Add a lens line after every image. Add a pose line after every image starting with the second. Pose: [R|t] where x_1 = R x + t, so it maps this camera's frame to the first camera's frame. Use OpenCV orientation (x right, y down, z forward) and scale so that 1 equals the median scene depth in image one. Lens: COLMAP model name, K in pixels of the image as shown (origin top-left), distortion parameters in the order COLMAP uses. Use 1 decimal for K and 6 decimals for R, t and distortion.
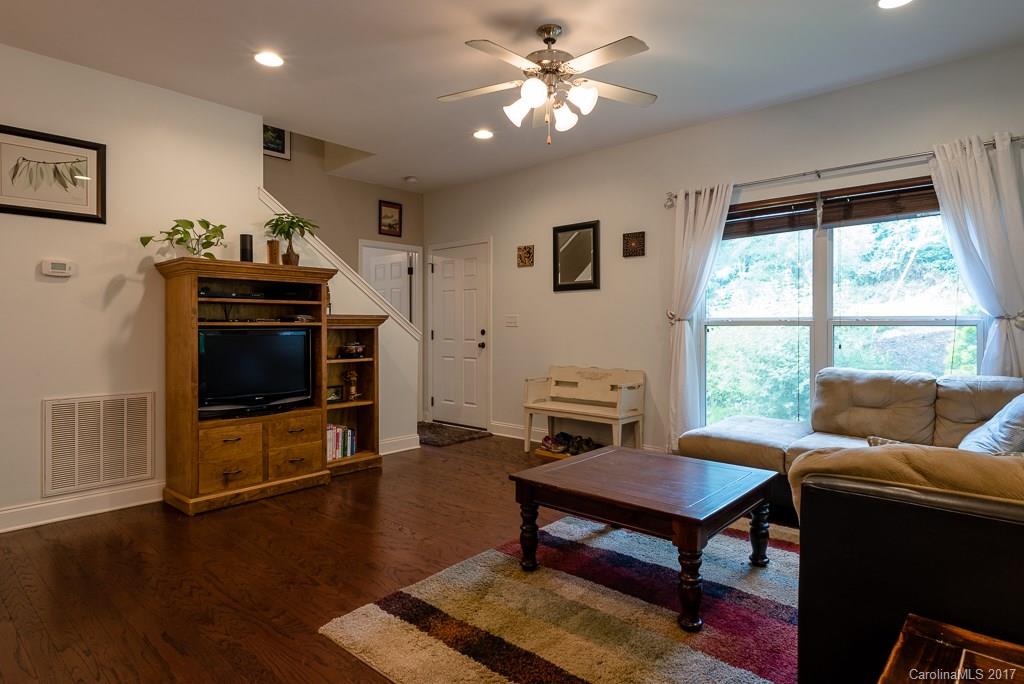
lens RADIAL K [[579.9, 0, 509.2], [0, 579.9, 329.9], [0, 0, 1]] dist [0.003050, 0.000200]
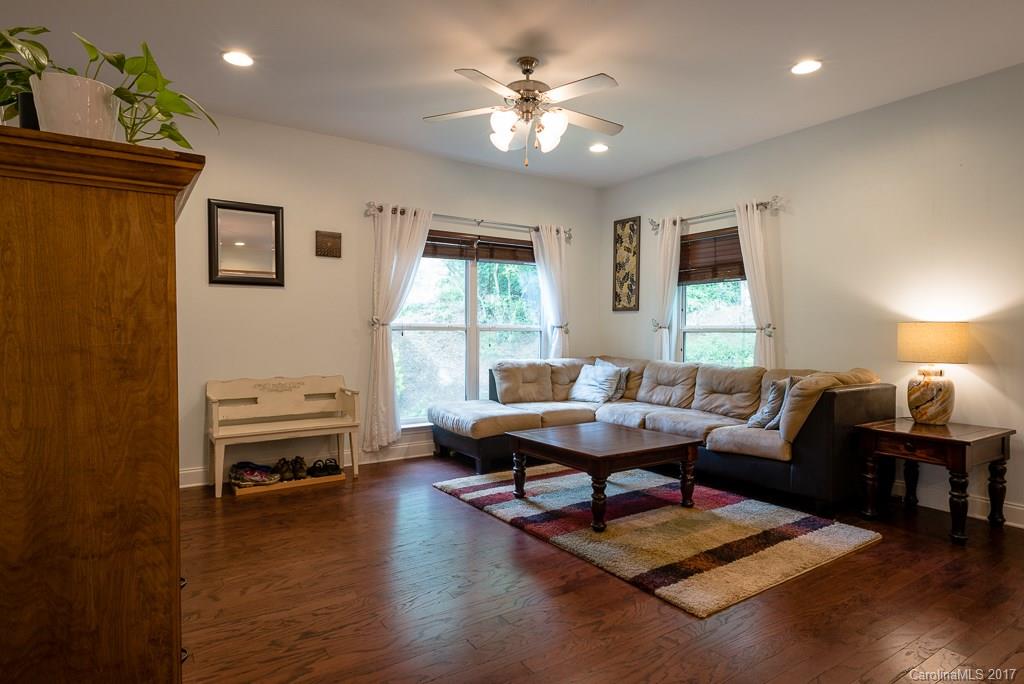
lens RADIAL K [[569.4, 0, 512.0], [0, 569.4, 342.0], [0, 0, 1]] dist [0.006090, 0.000028]
pose [[0.220017, -0.013886, 0.975397, -0.924226], [0.001272, 0.999902, 0.013948, 0.000993], [-0.975495, -0.001828, 0.220013, 0.727029]]
